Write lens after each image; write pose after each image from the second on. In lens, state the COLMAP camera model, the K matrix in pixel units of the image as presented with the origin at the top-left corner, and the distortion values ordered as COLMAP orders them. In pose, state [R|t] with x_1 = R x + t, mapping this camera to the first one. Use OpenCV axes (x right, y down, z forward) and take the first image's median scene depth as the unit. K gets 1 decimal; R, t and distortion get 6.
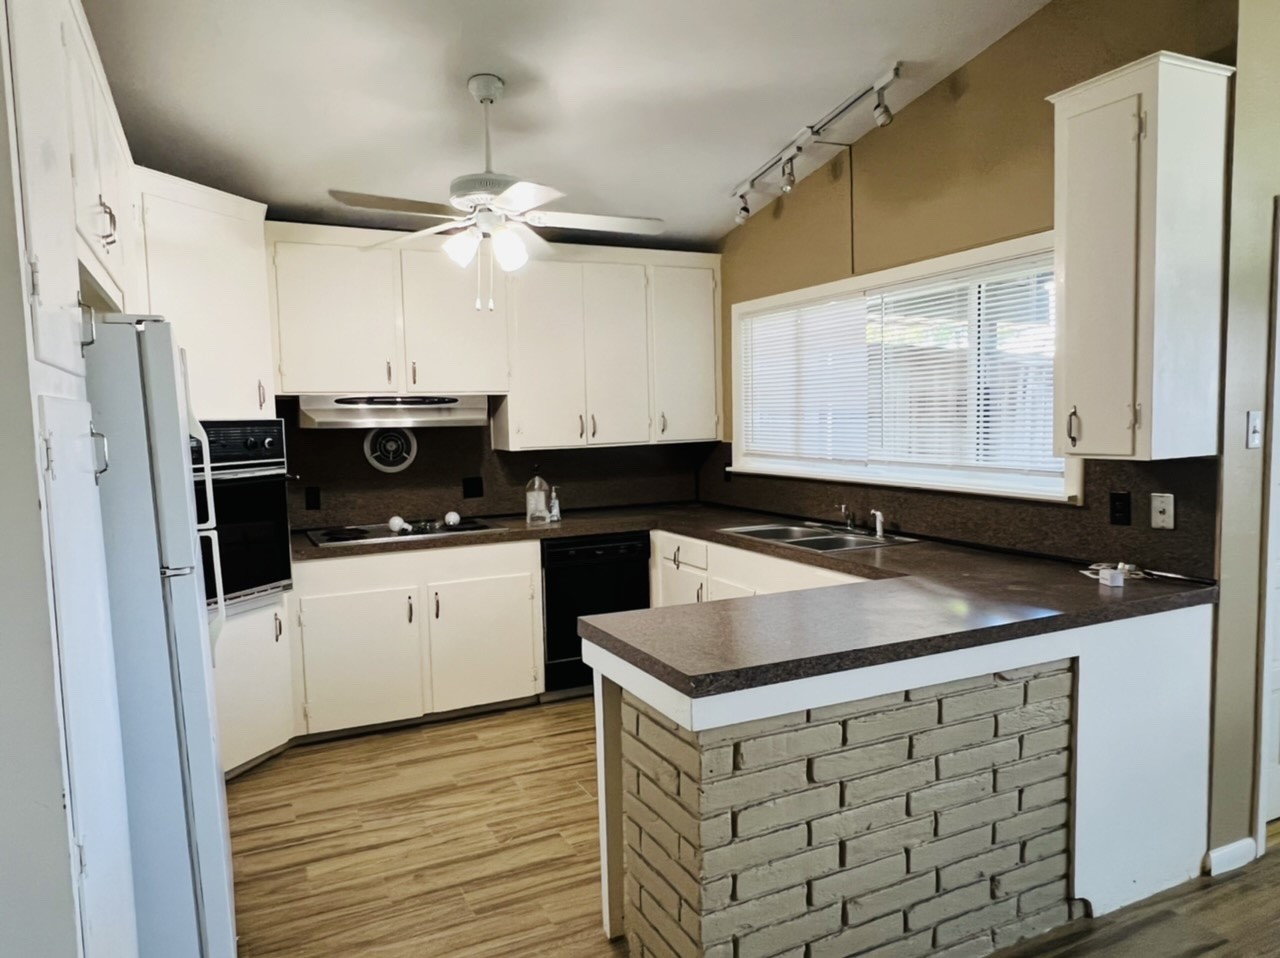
lens RADIAL K [[854.5, 0, 634.6], [0, 854.5, 494.9], [0, 0, 1]] dist [-0.001581, -0.003497]
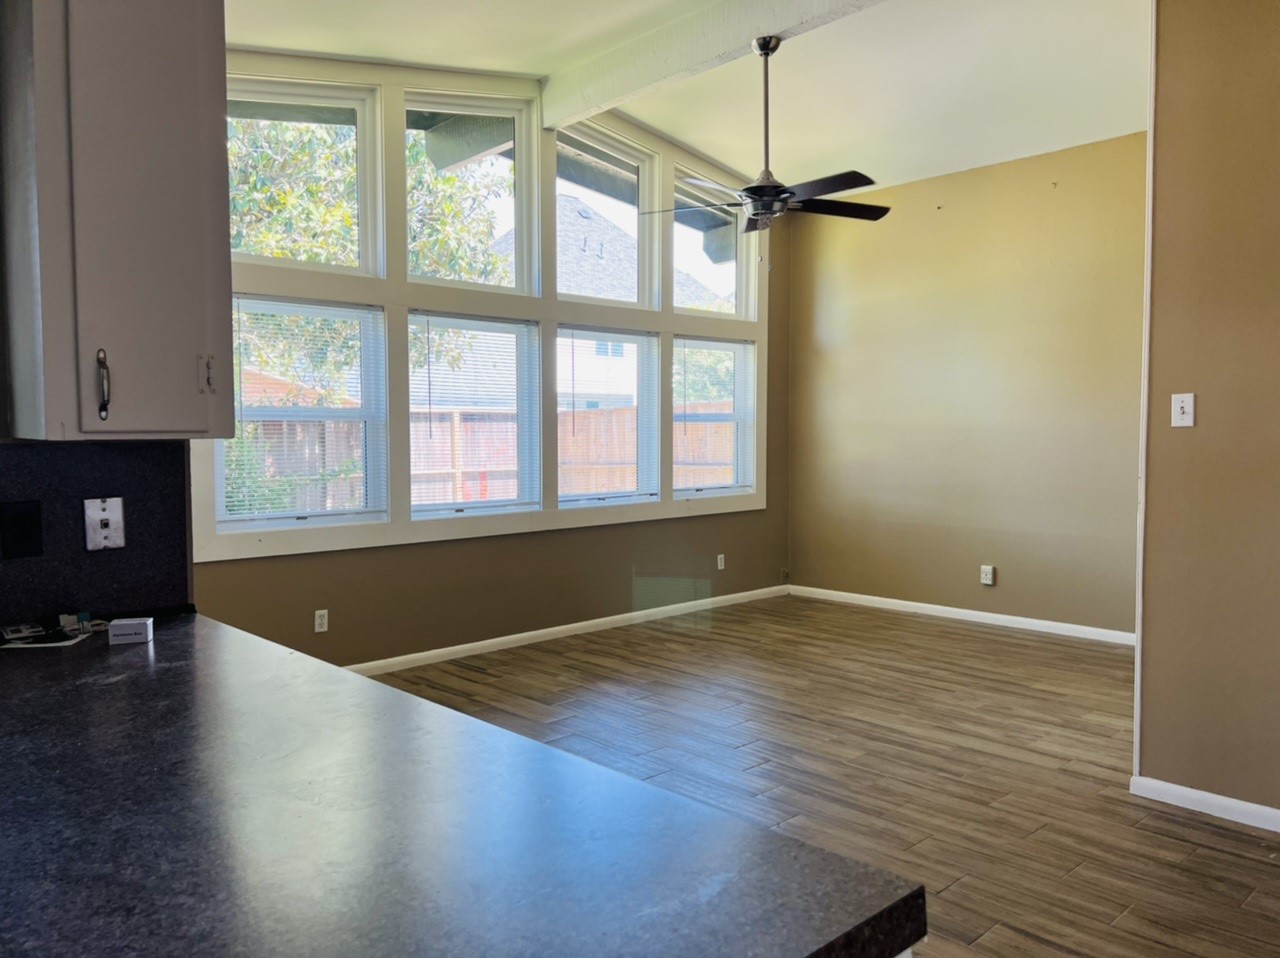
lens RADIAL K [[962.9, 0, 636.0], [0, 962.9, 479.2], [0, 0, 1]] dist [0.076809, -0.094971]
pose [[-0.301571, -0.023899, 0.953144, -0.214565], [0.094168, 0.994051, 0.054719, -0.016543], [-0.948782, 0.106258, -0.297526, 0.769312]]
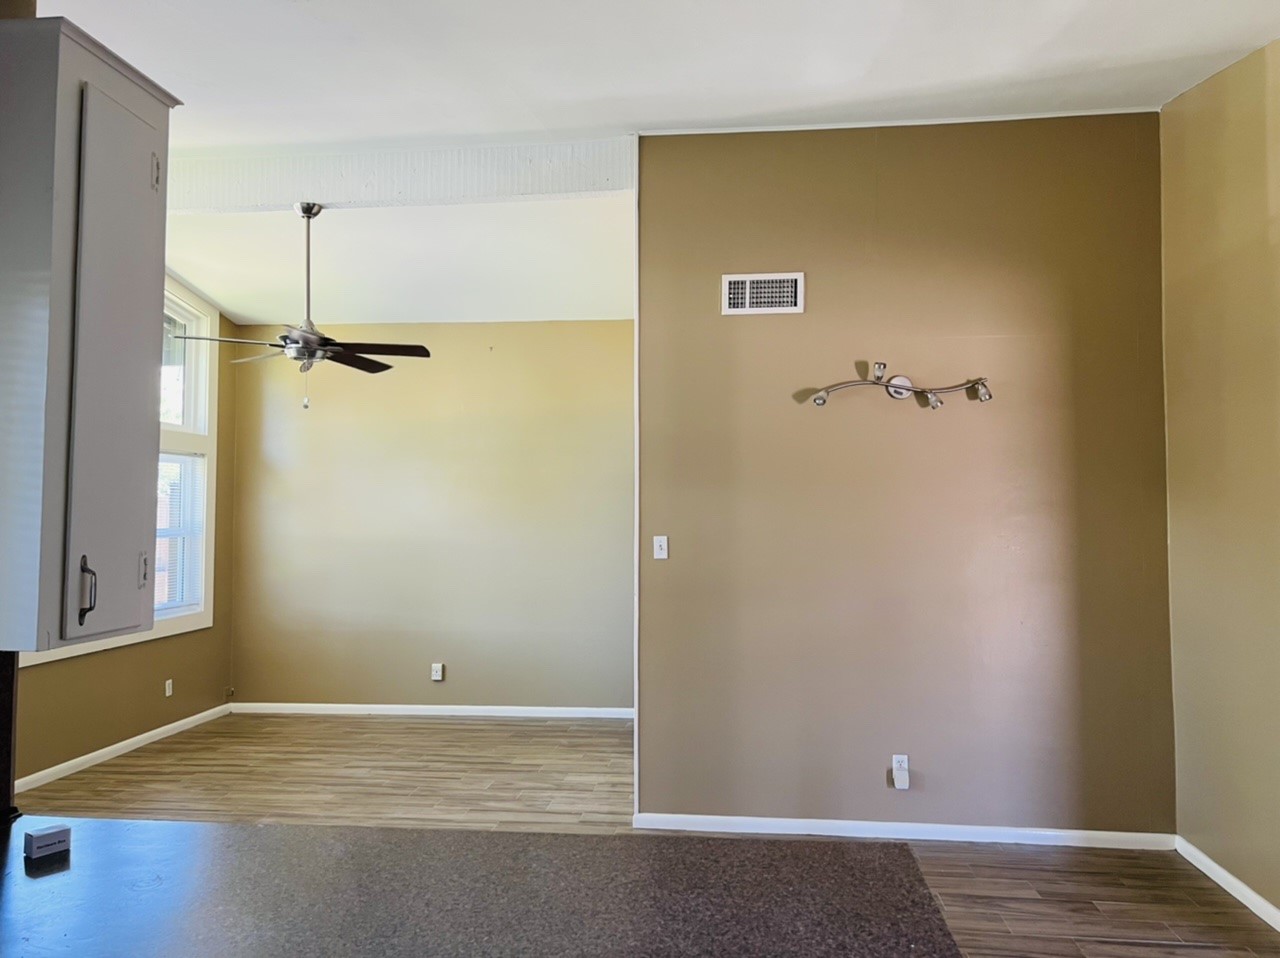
lens RADIAL K [[963.9, 0, 649.3], [0, 963.9, 475.6], [0, 0, 1]] dist [0.072030, -0.105746]
pose [[-0.852622, 0.044038, 0.520669, -0.161286], [0.064253, 0.997716, 0.020831, -0.132894], [-0.518562, 0.051216, -0.853505, 1.225833]]
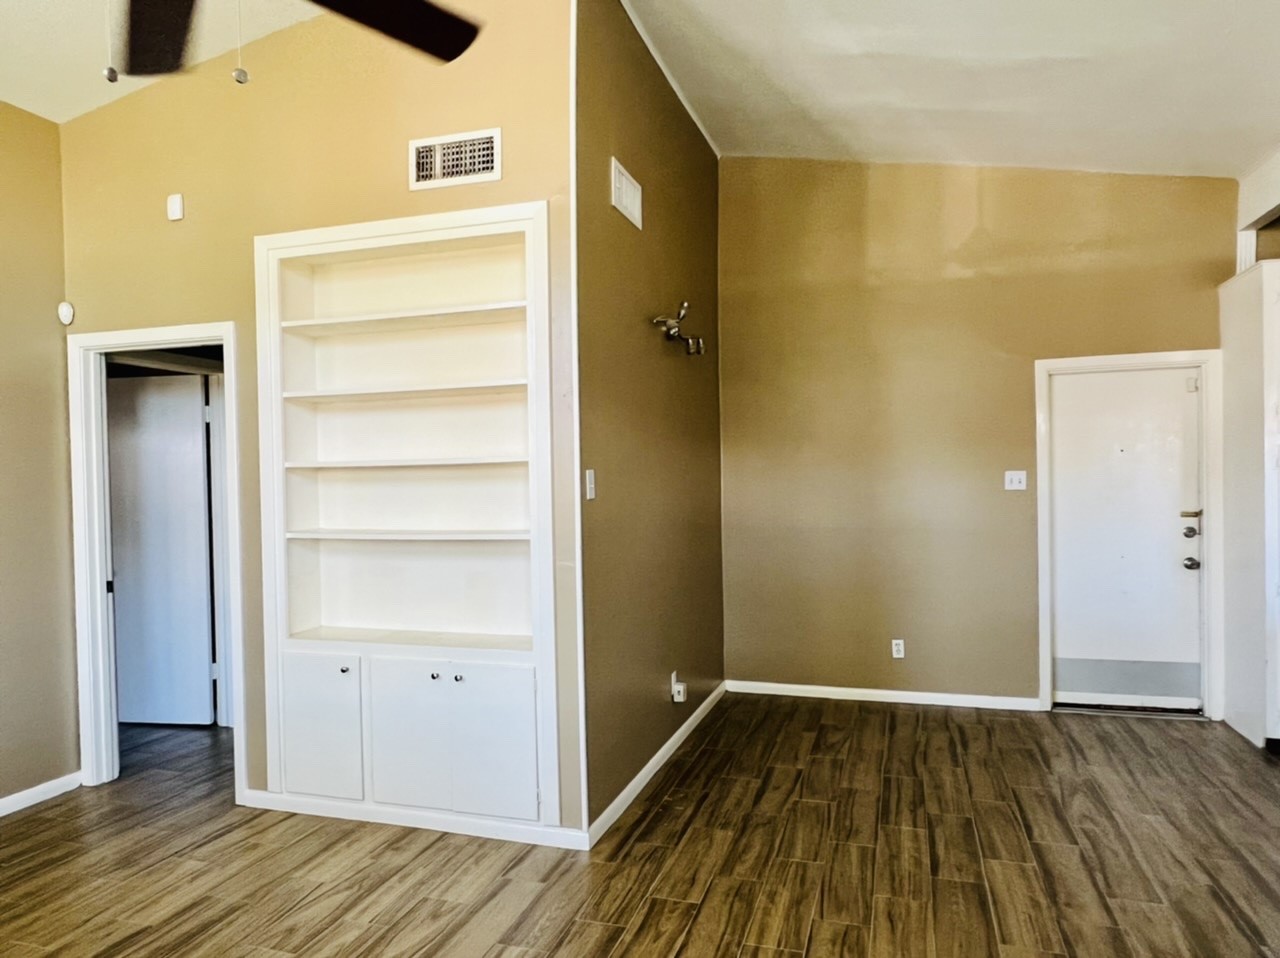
lens RADIAL K [[854.5, 0, 634.6], [0, 854.5, 494.9], [0, 0, 1]] dist [-0.001581, -0.003497]
pose [[-0.685937, 0.046276, -0.726188, 1.467165], [-0.031958, 0.995097, 0.093599, -0.065030], [0.726958, 0.087410, -0.681095, 0.621500]]
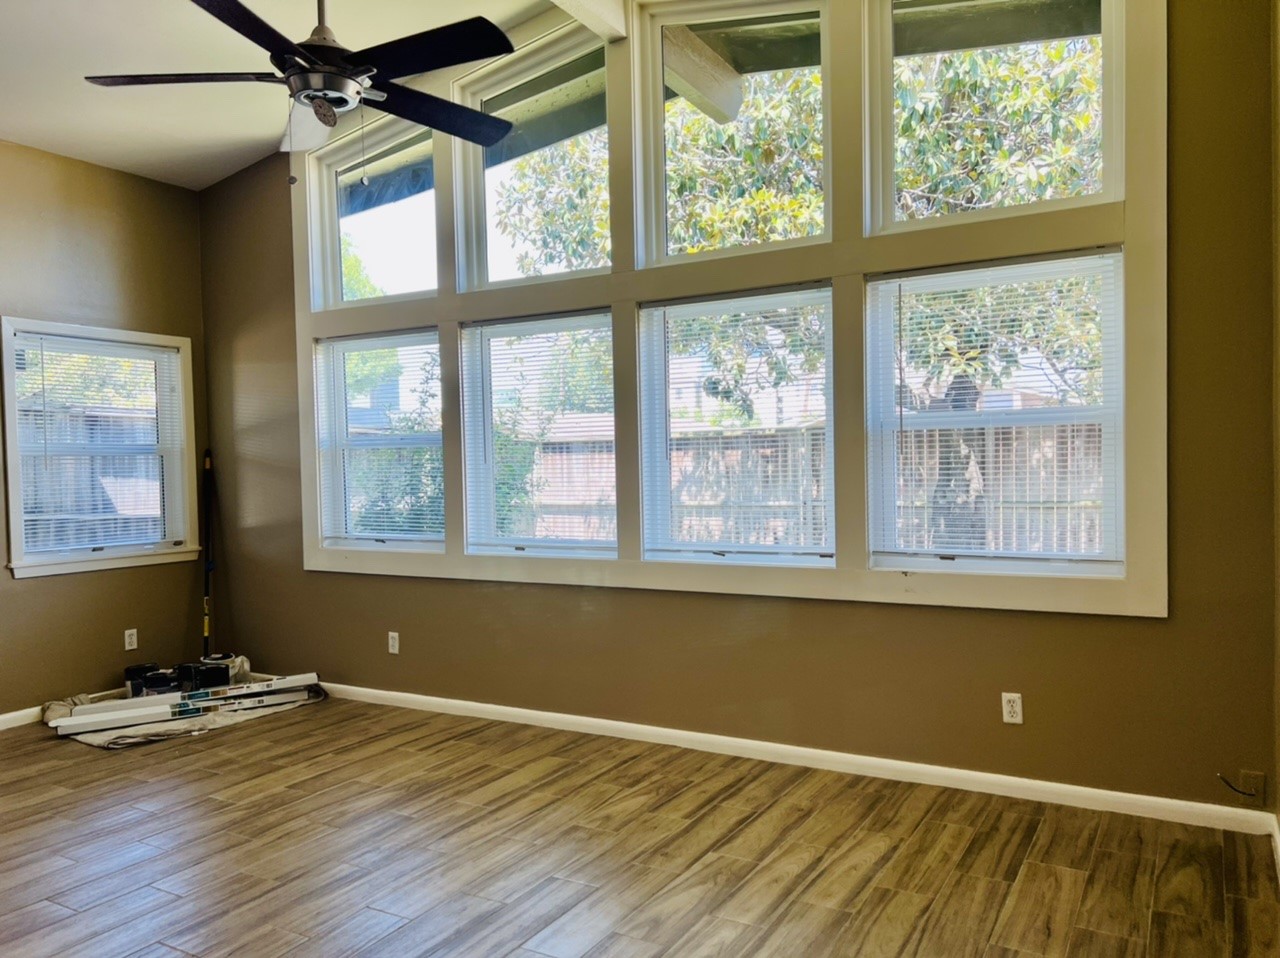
lens RADIAL K [[955.5, 0, 640.0], [0, 955.5, 479.0], [0, 0, 1]] dist [0.044448, -0.047239]
pose [[0.823993, -0.003330, 0.566591, 0.977771], [0.049826, 0.996535, -0.066605, 0.117944], [-0.564405, 0.083113, 0.821303, -0.903870]]
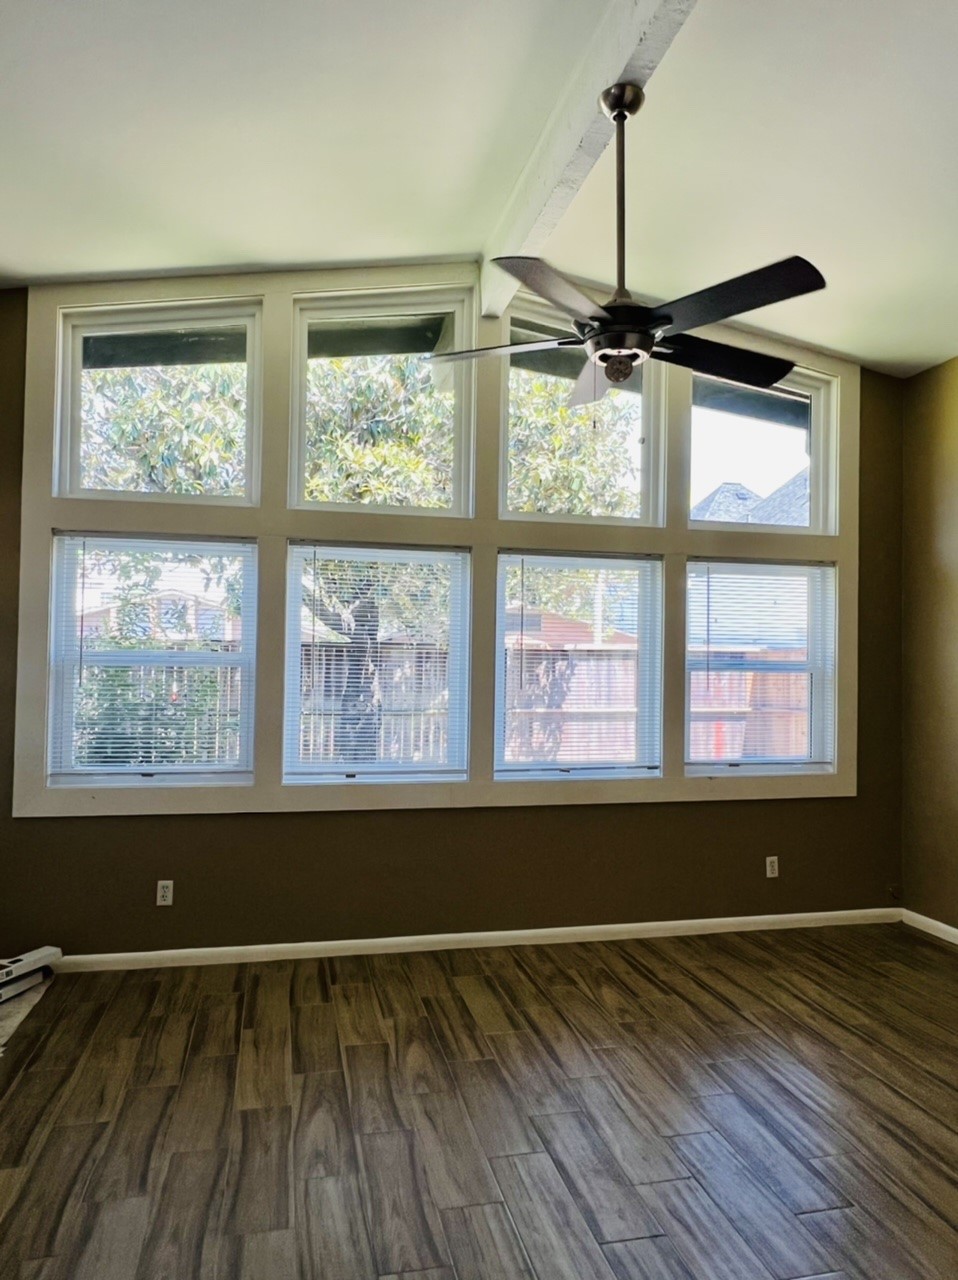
lens RADIAL K [[854.5, 0, 469.4], [0, 854.5, 638.7], [0, 0, 1]] dist [-0.001581, -0.003497]
pose [[0.226104, 0.053983, 0.972606, 0.376533], [0.065733, 0.995342, -0.070526, 0.004403], [-0.971883, 0.079879, 0.221502, 0.016240]]
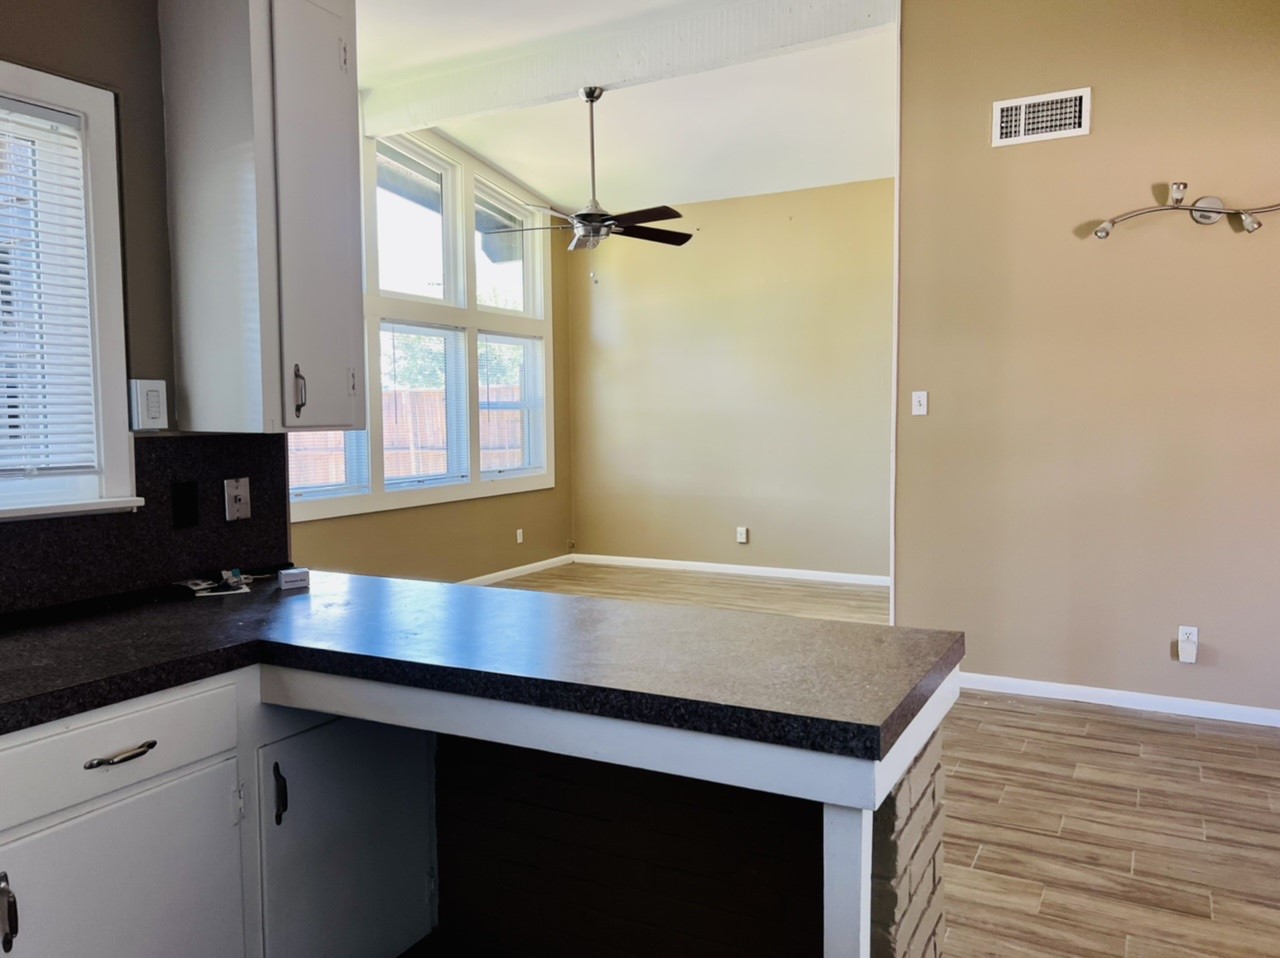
lens RADIAL K [[963.6, 0, 637.5], [0, 963.6, 484.7], [0, 0, 1]] dist [0.073347, -0.095980]
pose [[-0.584182, -0.032324, 0.810979, -0.354411], [0.093151, 0.989934, 0.106557, -0.055338], [-0.806259, 0.137793, -0.575290, 1.140064]]
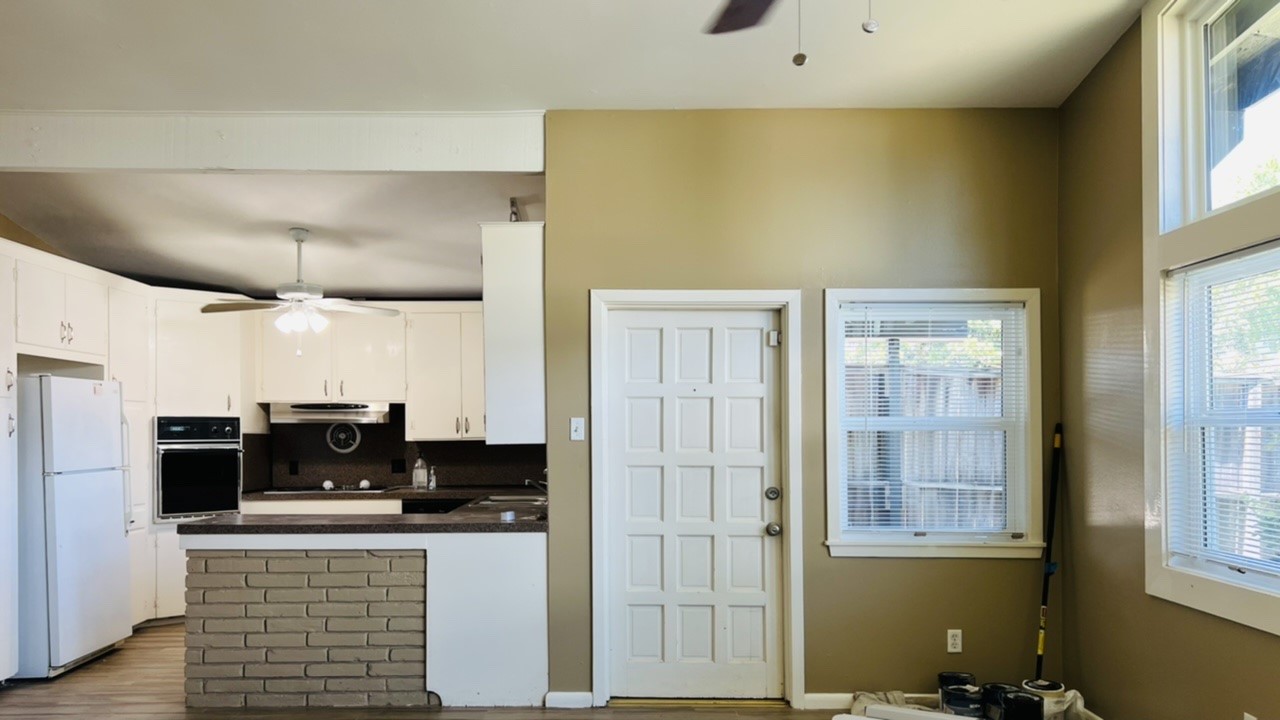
lens RADIAL K [[994.5, 0, 613.4], [0, 994.5, 431.8], [0, 0, 1]] dist [0.062506, -0.076563]
pose [[0.897525, 0.018569, -0.440573, 1.441987], [-0.055019, 0.996021, -0.070104, 0.052350], [0.437518, 0.087160, 0.894975, -0.597627]]
